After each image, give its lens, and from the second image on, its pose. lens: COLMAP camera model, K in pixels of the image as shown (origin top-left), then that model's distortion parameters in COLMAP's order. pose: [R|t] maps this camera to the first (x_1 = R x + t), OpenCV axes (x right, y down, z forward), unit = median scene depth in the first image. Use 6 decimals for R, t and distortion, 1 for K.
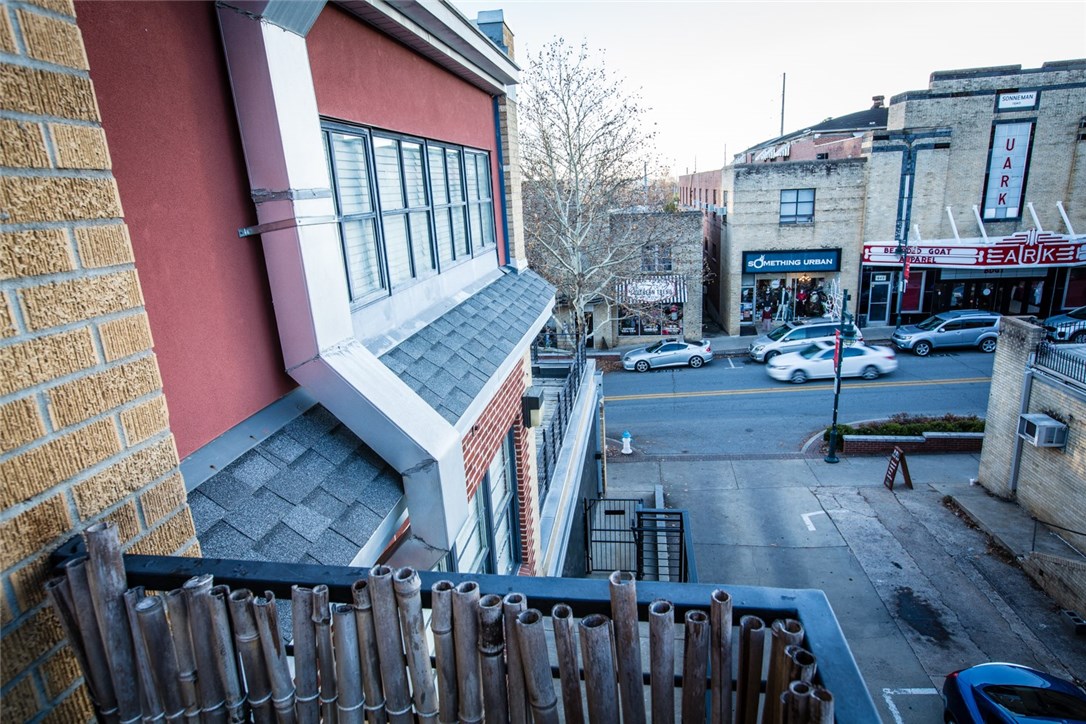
lens RADIAL K [[629.0, 0, 543.0], [0, 629.0, 362.0], [0, 0, 1]] dist [-0.000603, -0.000062]
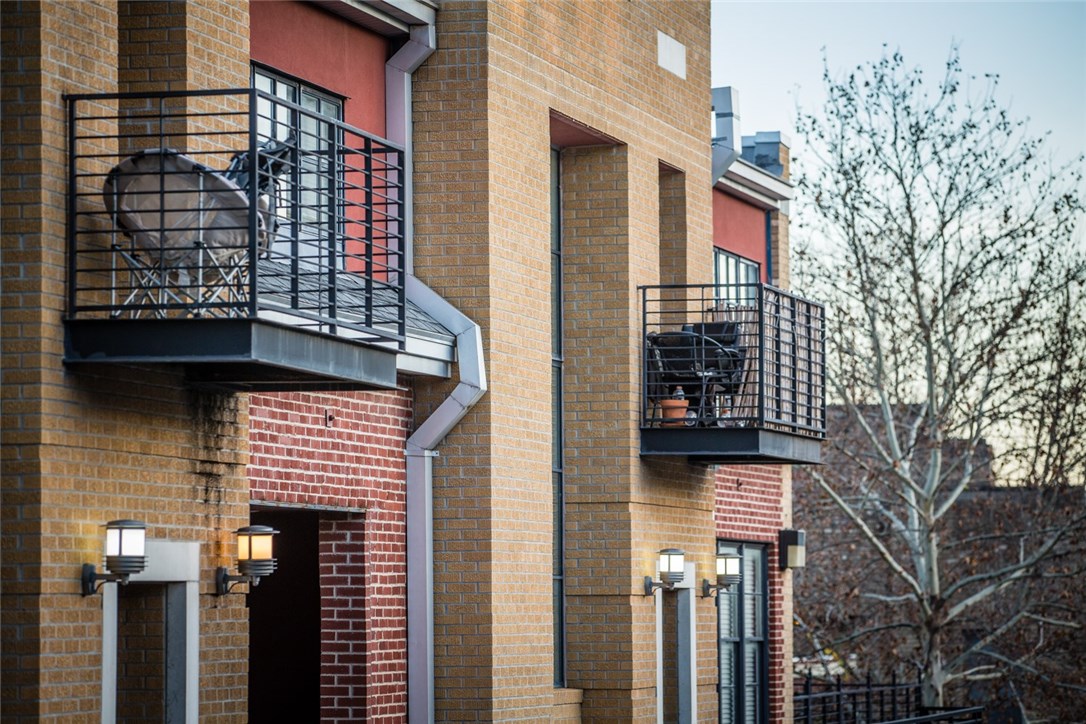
lens RADIAL K [[4413.8, 0, 543.0], [0, 4413.8, 362.0], [0, 0, 1]] dist [-1.095546, 0.738404]
pose [[0.994784, 0.039476, -0.094056, 0.205409], [-0.067387, 0.946546, -0.315452, 1.781740], [0.076576, 0.320145, 0.944269, -4.866735]]
